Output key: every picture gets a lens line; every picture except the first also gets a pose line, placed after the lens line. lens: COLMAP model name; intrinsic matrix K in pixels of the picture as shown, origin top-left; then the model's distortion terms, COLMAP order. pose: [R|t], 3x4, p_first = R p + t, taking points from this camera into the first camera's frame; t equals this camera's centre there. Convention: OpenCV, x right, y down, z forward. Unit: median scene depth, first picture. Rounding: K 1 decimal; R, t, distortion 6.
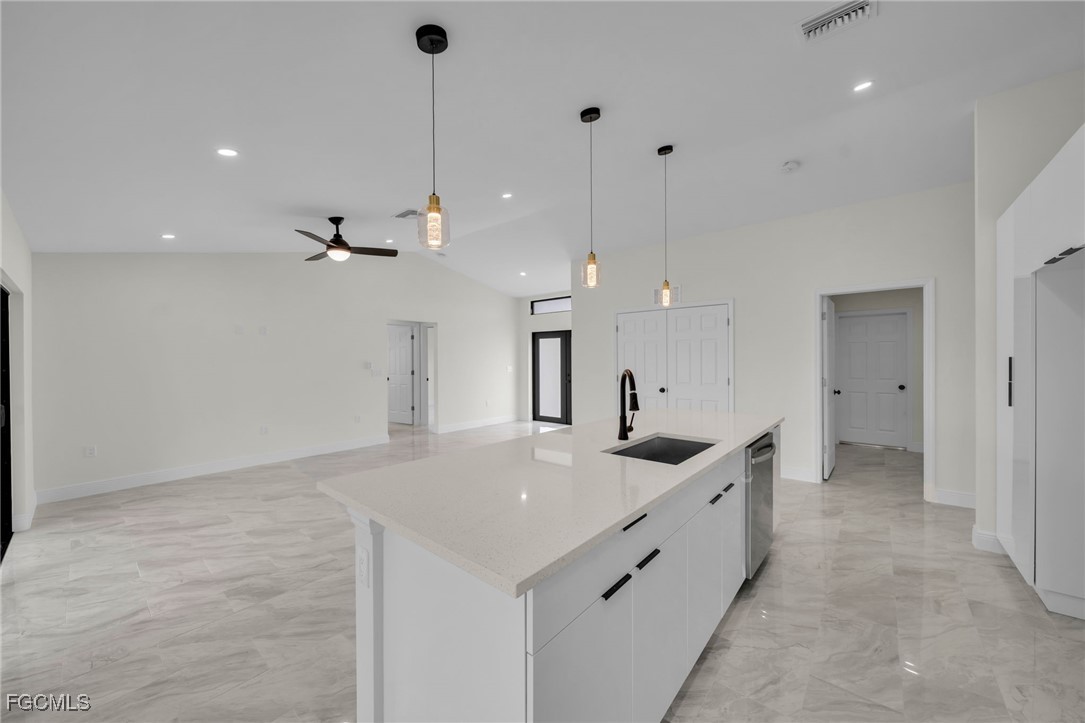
lens RADIAL K [[387.5, 0, 540.8], [0, 387.5, 361.8], [0, 0, 1]] dist [-0.000032, -0.000714]
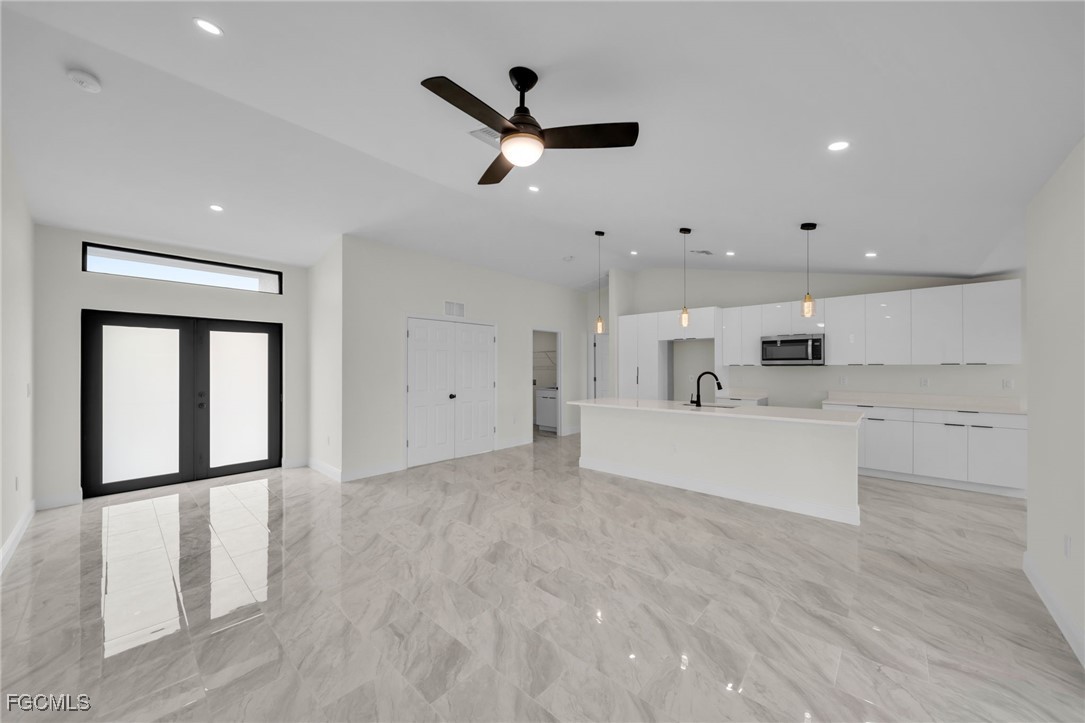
lens RADIAL K [[387.5, 0, 539.1], [0, 387.5, 365.5], [0, 0, 1]] dist [-0.000032, -0.000714]
pose [[0.044957, 0.008681, 0.998951, -1.539969], [0.007243, 0.999933, -0.009016, -0.001144], [-0.998963, 0.007641, 0.044892, 1.460996]]
